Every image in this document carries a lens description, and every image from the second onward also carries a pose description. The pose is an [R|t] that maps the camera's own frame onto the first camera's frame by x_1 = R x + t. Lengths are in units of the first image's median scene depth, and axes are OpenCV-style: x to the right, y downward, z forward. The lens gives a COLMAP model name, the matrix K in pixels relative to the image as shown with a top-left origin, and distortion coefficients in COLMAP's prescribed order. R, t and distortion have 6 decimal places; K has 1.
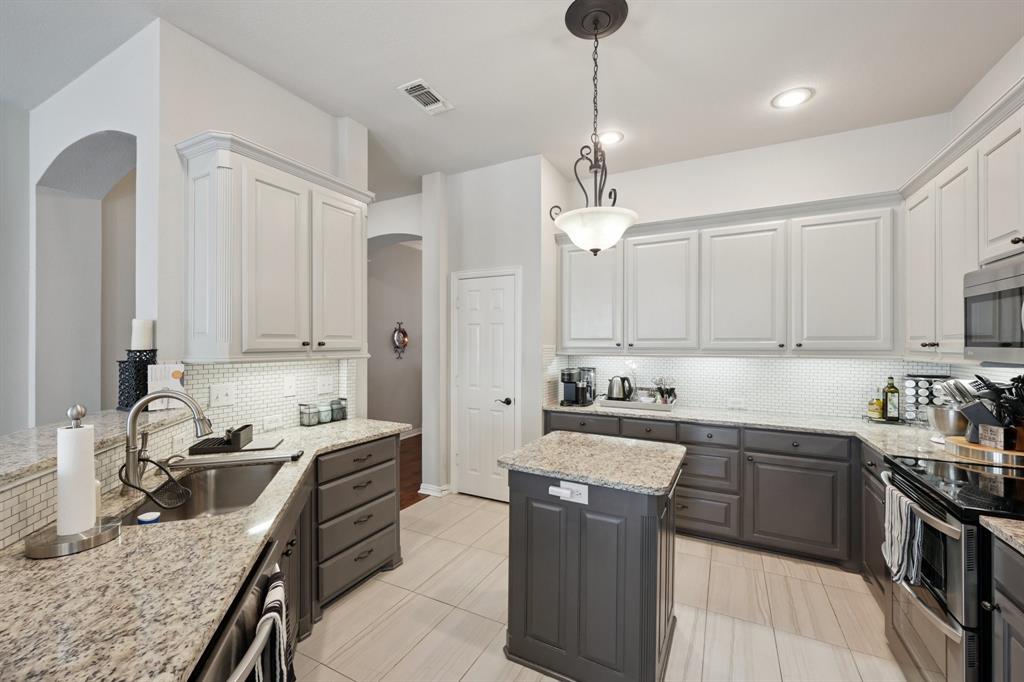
lens RADIAL K [[414.9, 0, 515.2], [0, 414.9, 343.7], [0, 0, 1]] dist [0.000253, 0.001215]
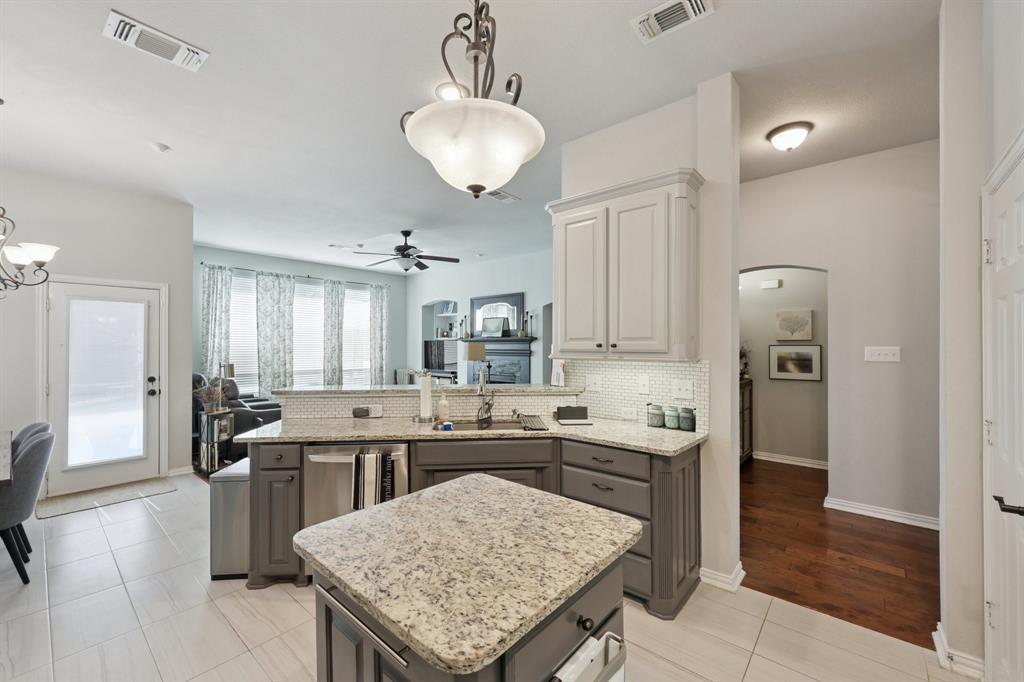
lens RADIAL K [[414.9, 0, 511.4], [0, 414.9, 341.7], [0, 0, 1]] dist [0.000253, 0.001215]
pose [[-0.232595, -0.005703, -0.972557, 0.659253], [-0.000345, 0.999983, -0.005781, -0.003767], [0.972574, -0.001009, -0.232593, 1.023460]]
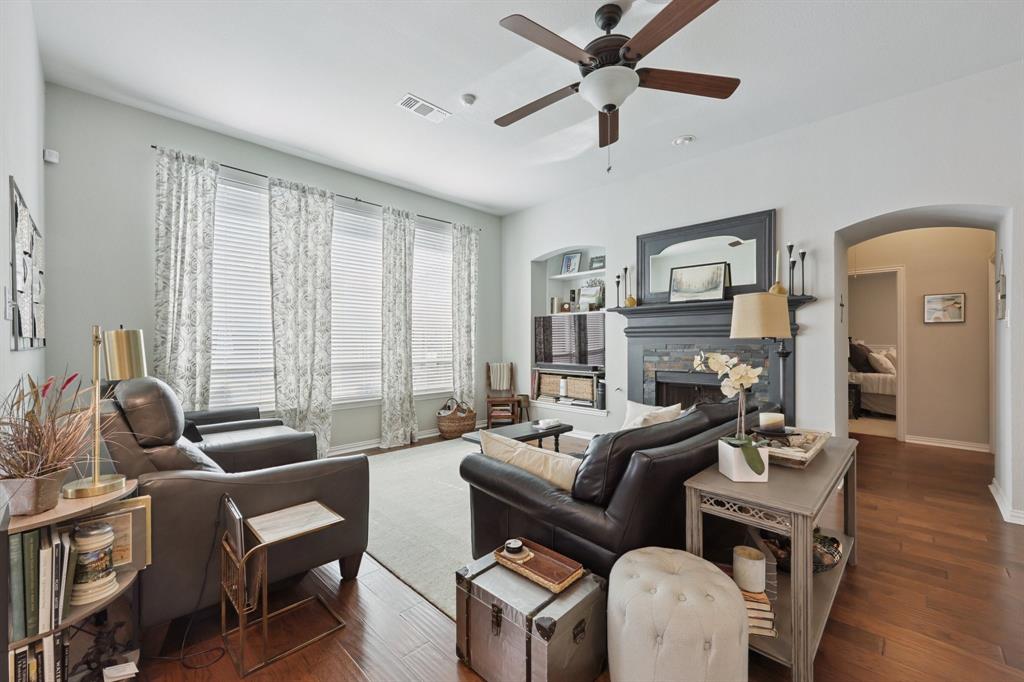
lens RADIAL K [[414.9, 0, 512.7], [0, 414.9, 339.8], [0, 0, 1]] dist [0.000253, 0.001215]
pose [[-0.296036, -0.002317, -0.955174, 0.111954], [-0.001332, 0.999997, -0.002013, 0.043409], [0.955176, 0.000676, -0.296038, 0.538284]]
